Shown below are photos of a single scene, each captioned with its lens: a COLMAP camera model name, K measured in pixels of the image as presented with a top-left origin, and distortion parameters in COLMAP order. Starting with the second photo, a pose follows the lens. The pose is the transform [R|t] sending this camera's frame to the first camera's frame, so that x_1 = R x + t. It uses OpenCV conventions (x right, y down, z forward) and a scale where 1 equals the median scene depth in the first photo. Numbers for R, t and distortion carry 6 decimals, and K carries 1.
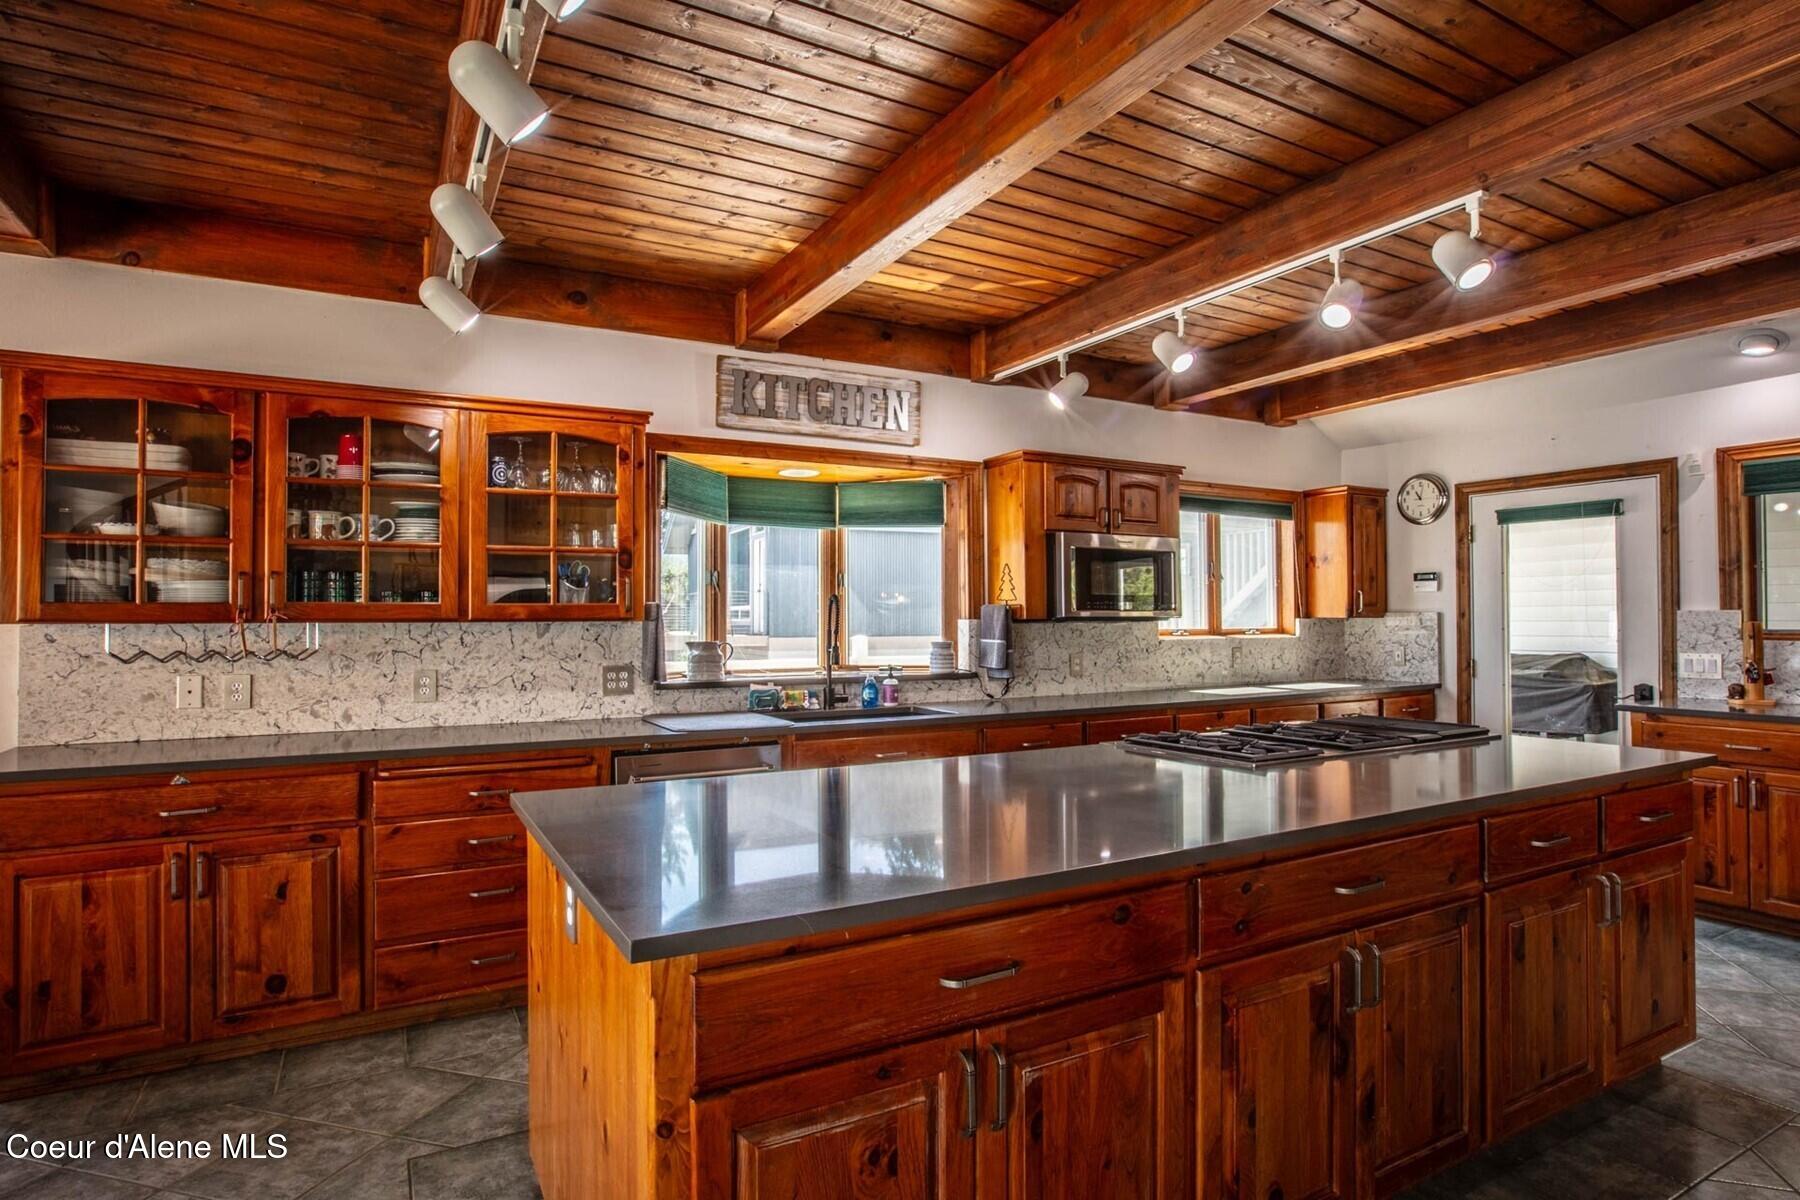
lens RADIAL K [[939.8, 0, 897.7], [0, 939.8, 603.3], [0, 0, 1]] dist [-0.062854, 0.037229]
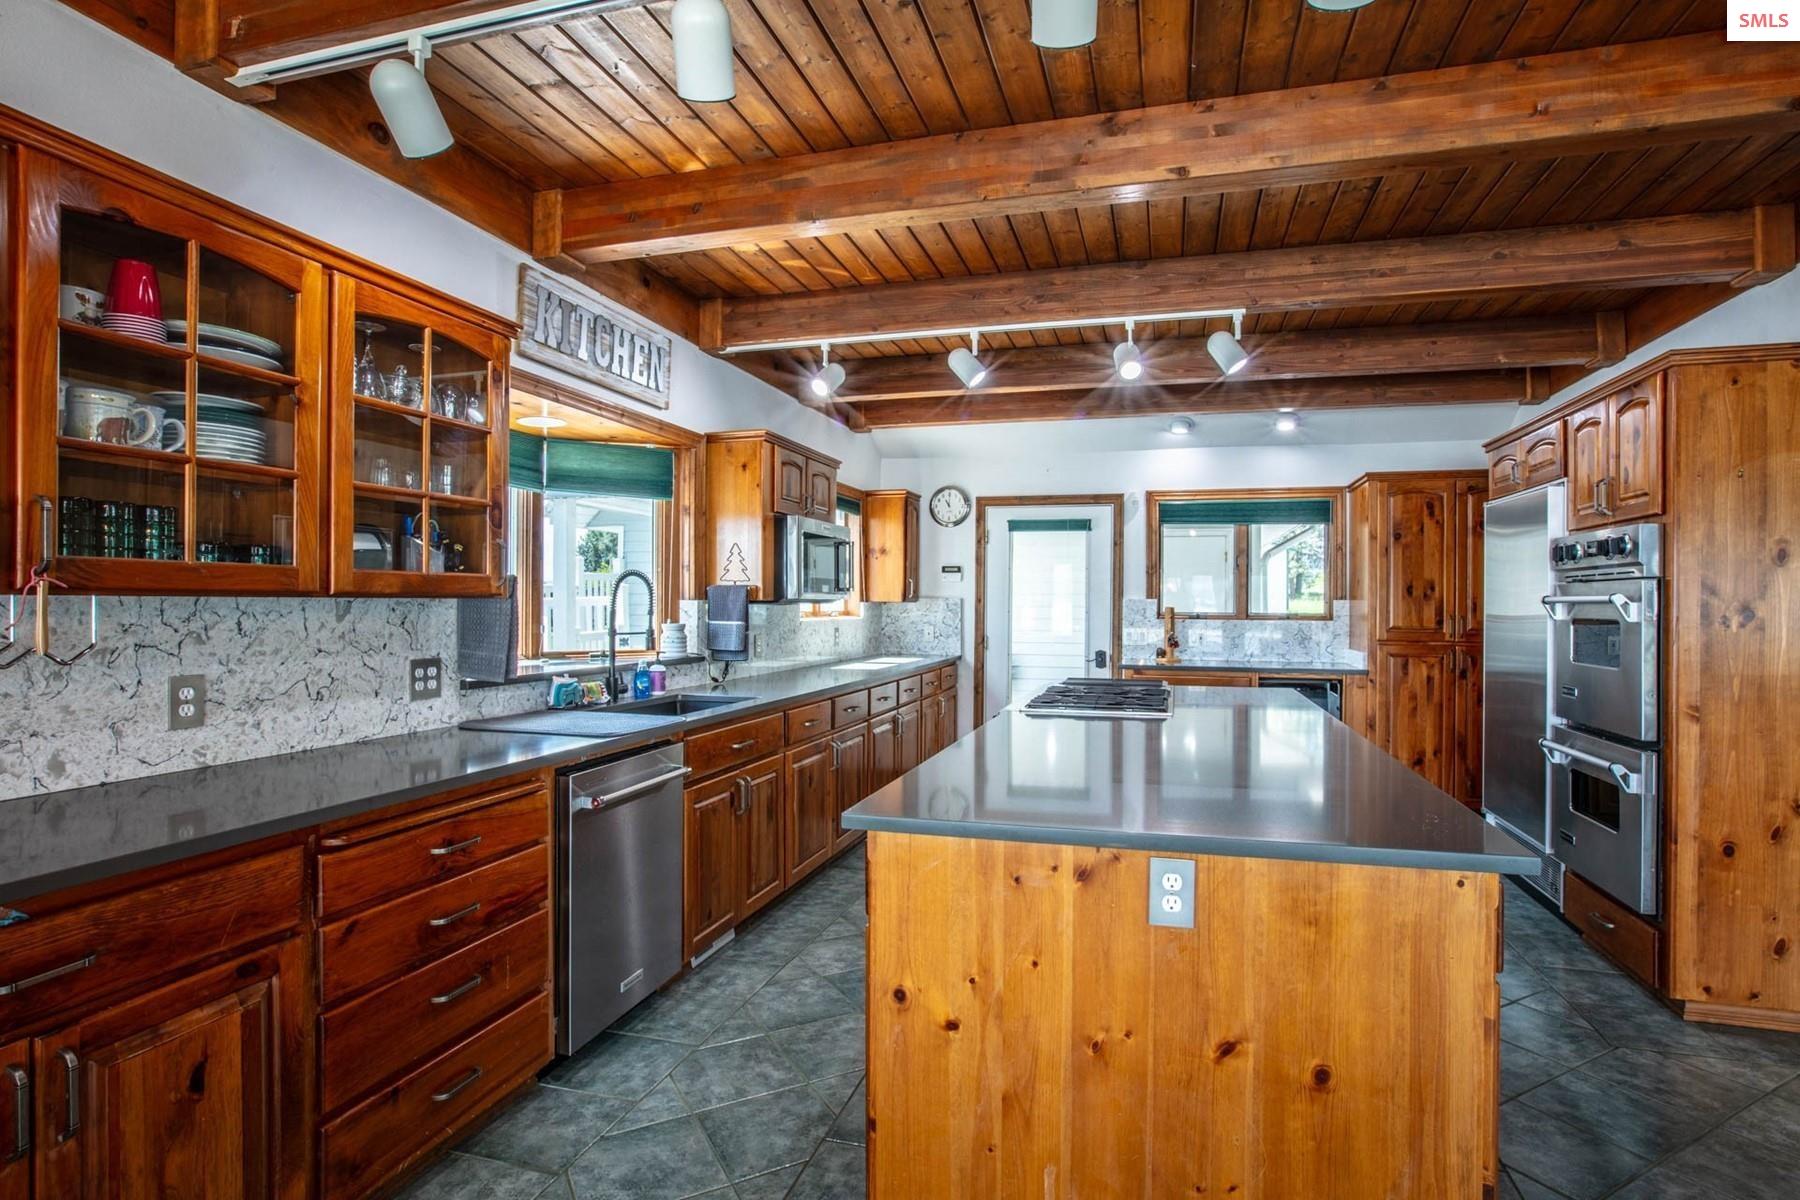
lens RADIAL K [[939.8, 0, 897.7], [0, 939.8, 603.3], [0, 0, 1]] dist [-0.062854, 0.037229]
pose [[0.716410, 0.007337, 0.697641, -0.537449], [-0.019375, 0.999768, 0.009382, 0.009158], [-0.697411, -0.020239, 0.716386, 0.223472]]
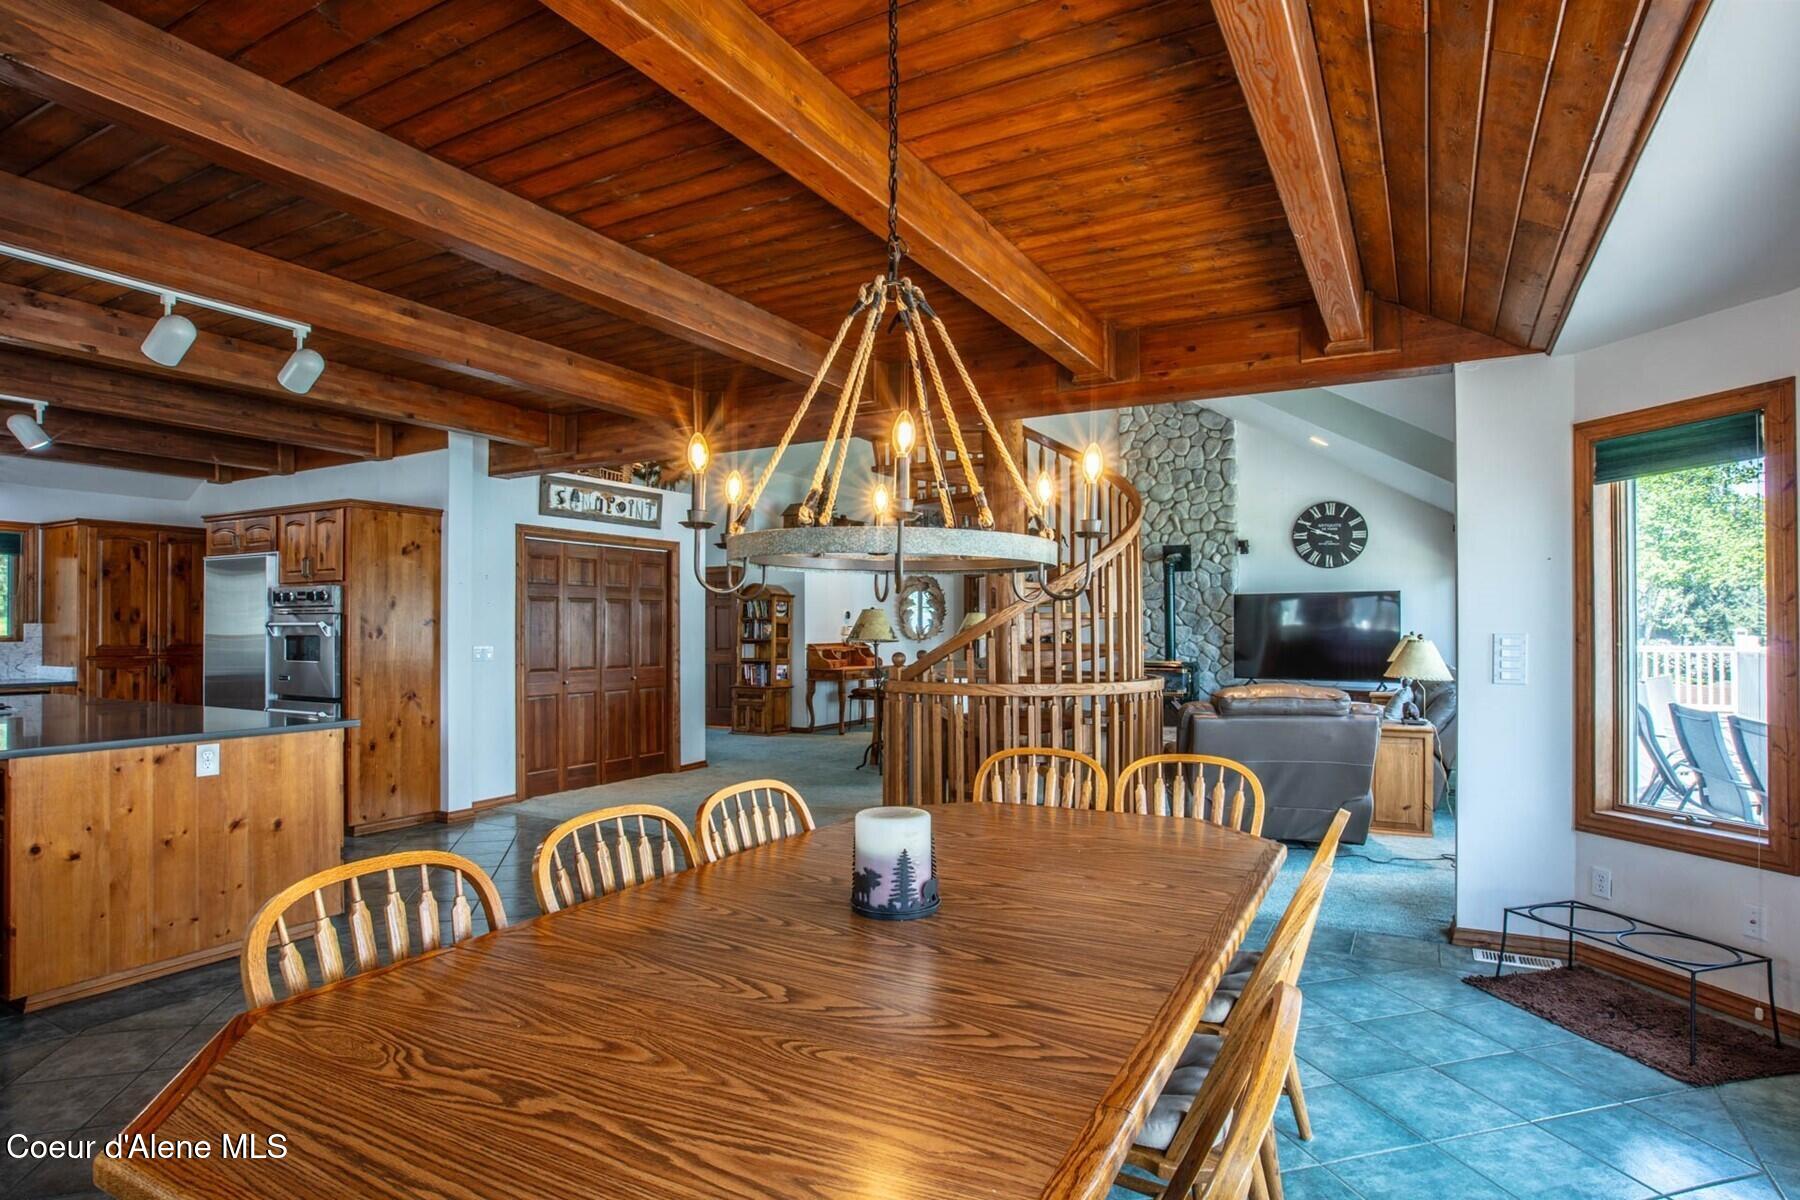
lens RADIAL K [[810.1, 0, 888.0], [0, 810.1, 622.6], [0, 0, 1]] dist [-0.000104, -0.000051]
pose [[-0.546020, 0.009270, 0.837721, -1.408811], [-0.013695, 0.999706, -0.019988, 0.012503], [-0.837660, -0.022386, -0.545732, 0.339145]]
